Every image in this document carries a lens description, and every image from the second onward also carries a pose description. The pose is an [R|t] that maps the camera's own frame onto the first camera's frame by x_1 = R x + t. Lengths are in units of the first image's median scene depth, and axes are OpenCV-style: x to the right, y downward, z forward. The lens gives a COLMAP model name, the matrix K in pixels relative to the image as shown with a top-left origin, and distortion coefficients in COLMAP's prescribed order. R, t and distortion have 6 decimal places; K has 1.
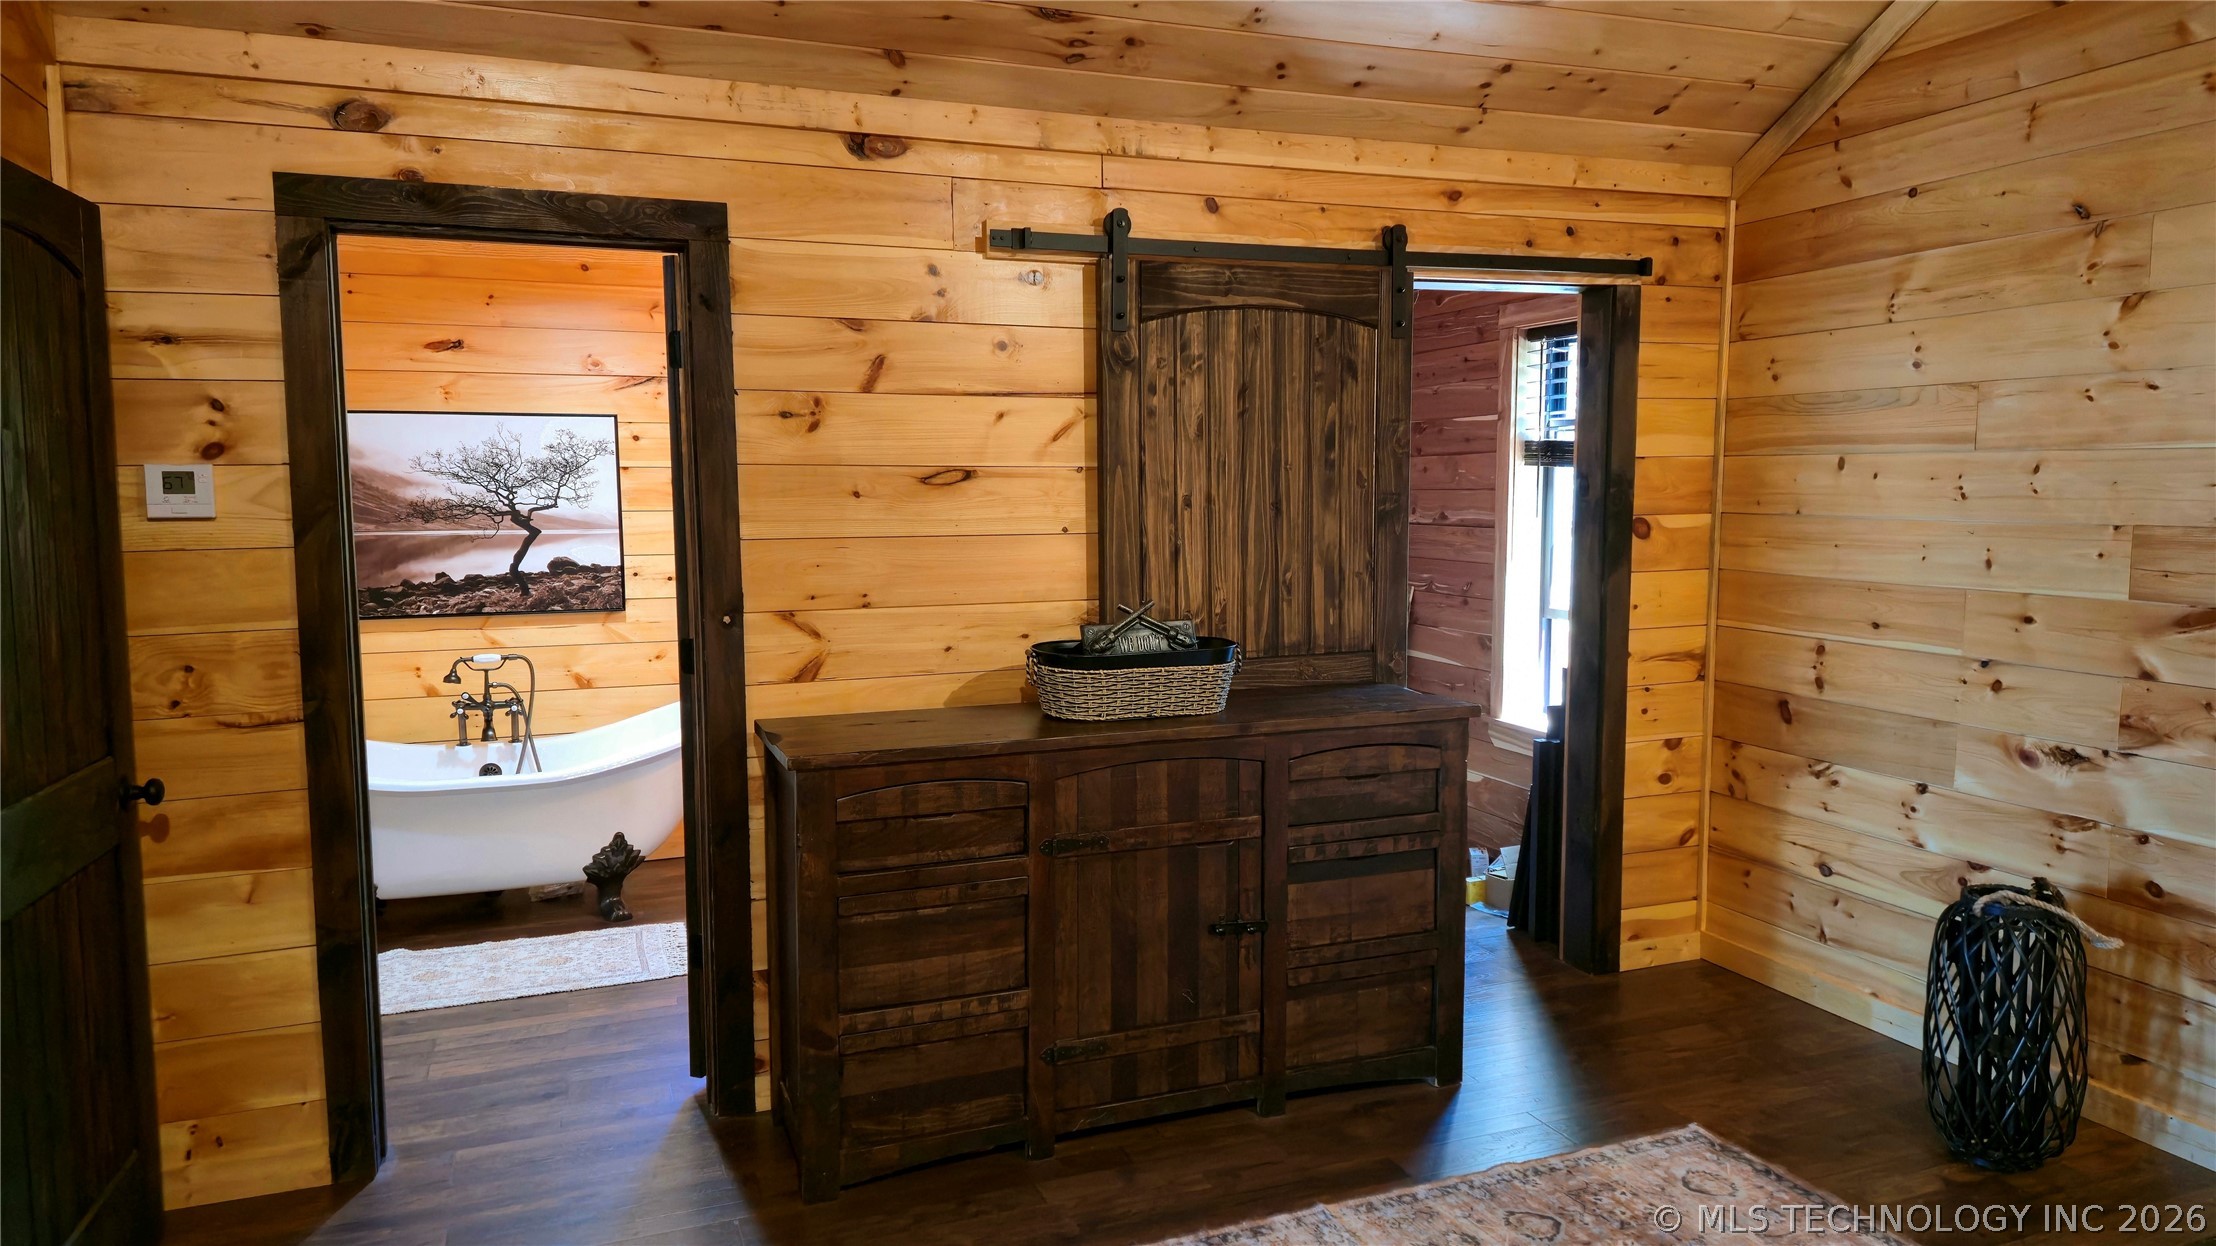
lens RADIAL K [[1457.4, 0, 1112.4], [0, 1457.4, 633.0], [0, 0, 1]] dist [0.073293, -0.063538]
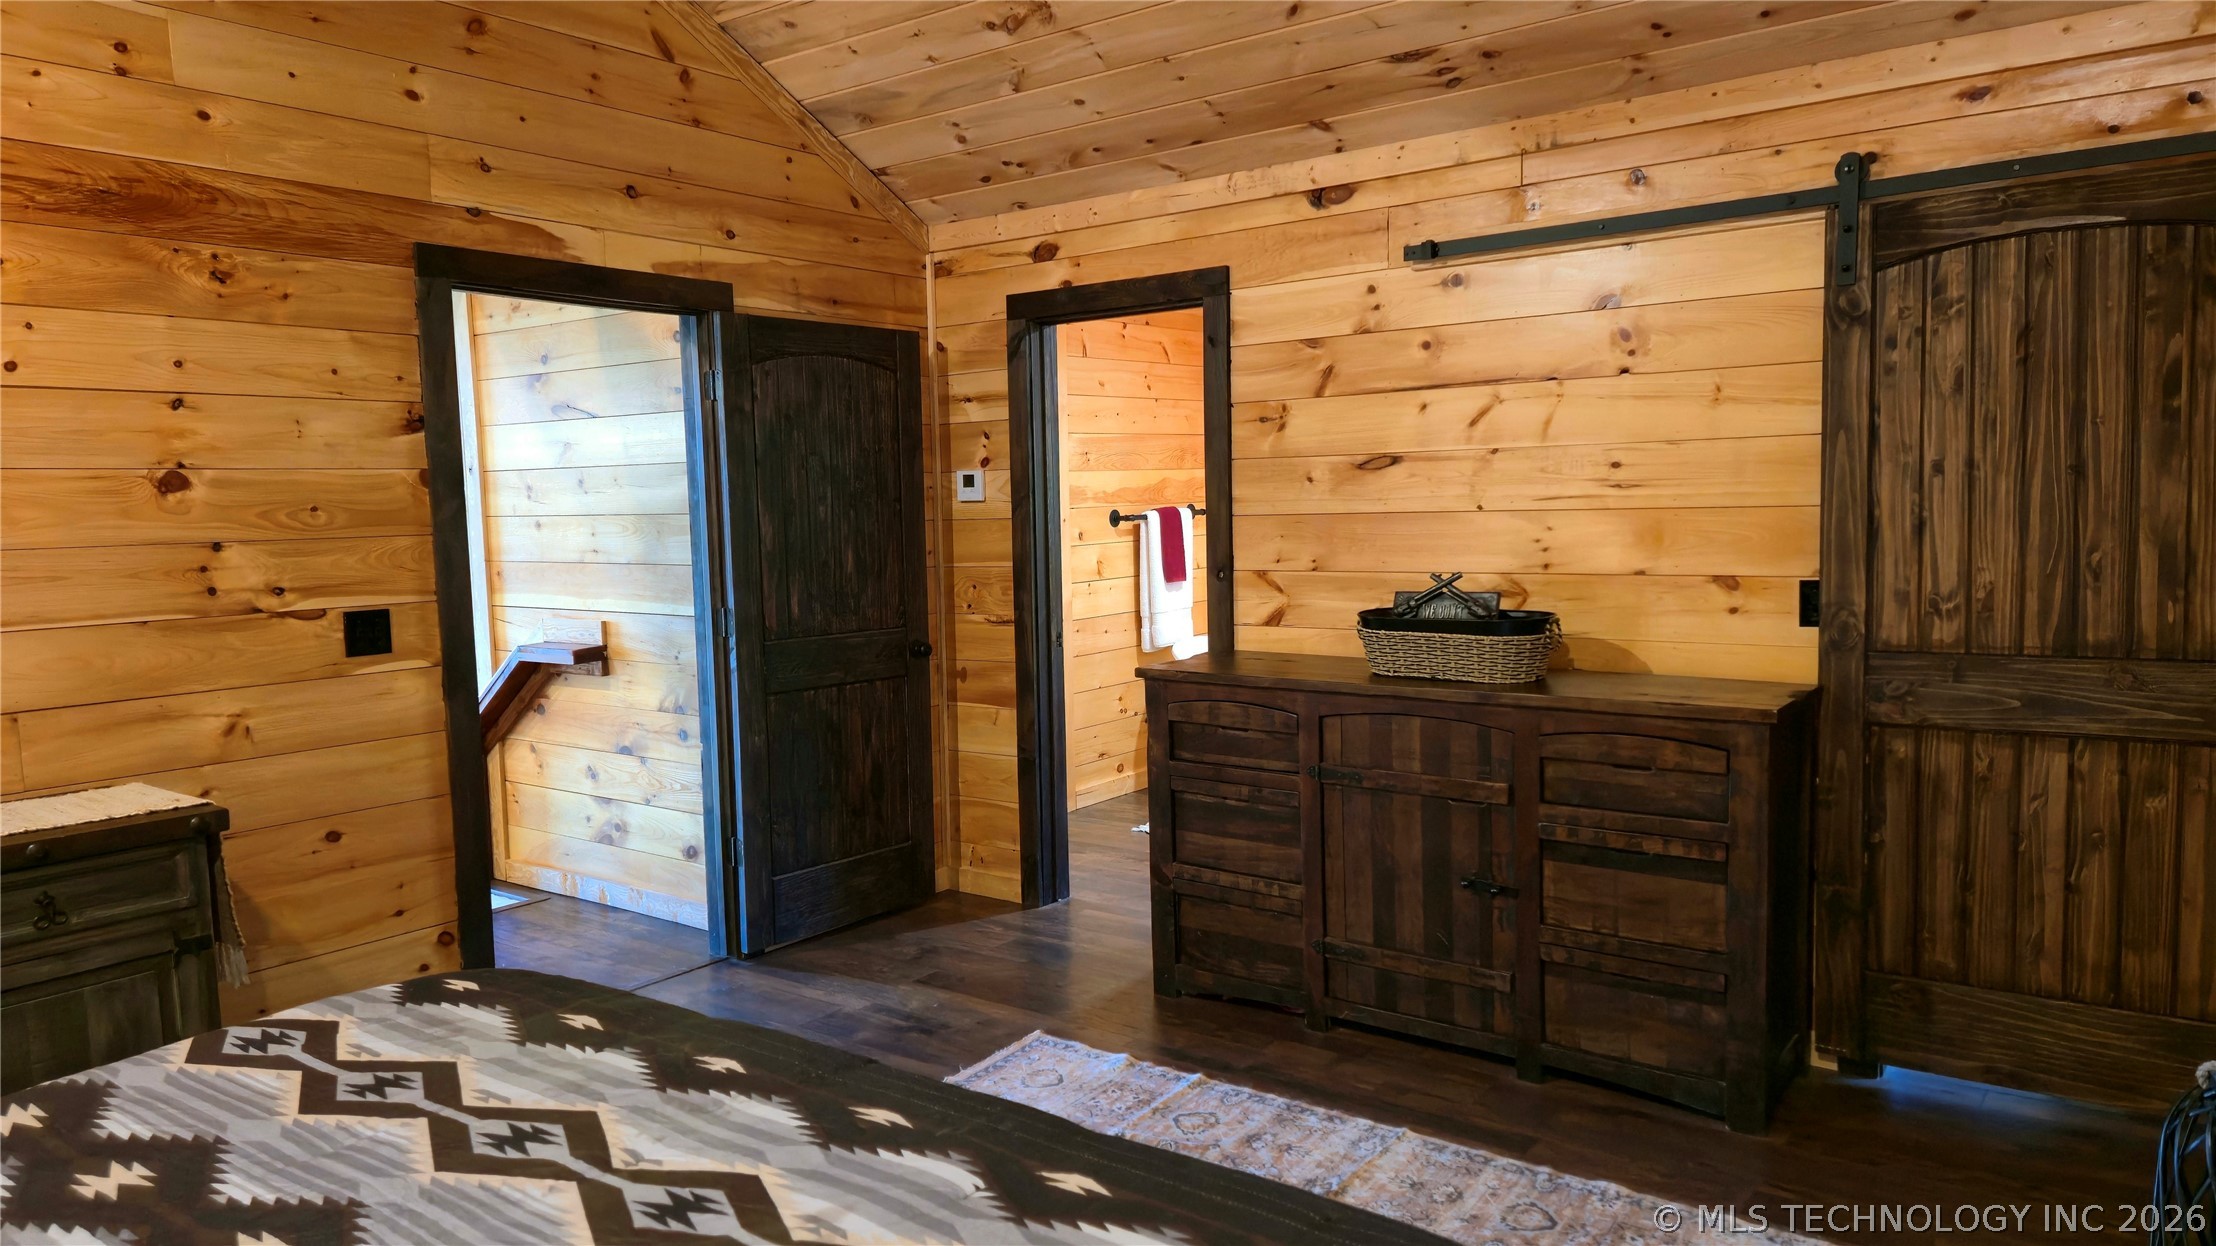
lens RADIAL K [[1468.2, 0, 1068.2], [0, 1468.2, 640.0], [0, 0, 1]] dist [0.080159, -0.083816]
pose [[0.498212, 0.079734, -0.863381, 0.822702], [-0.064956, 0.996397, 0.054535, -0.013426], [0.864619, 0.028912, 0.501596, 0.195423]]
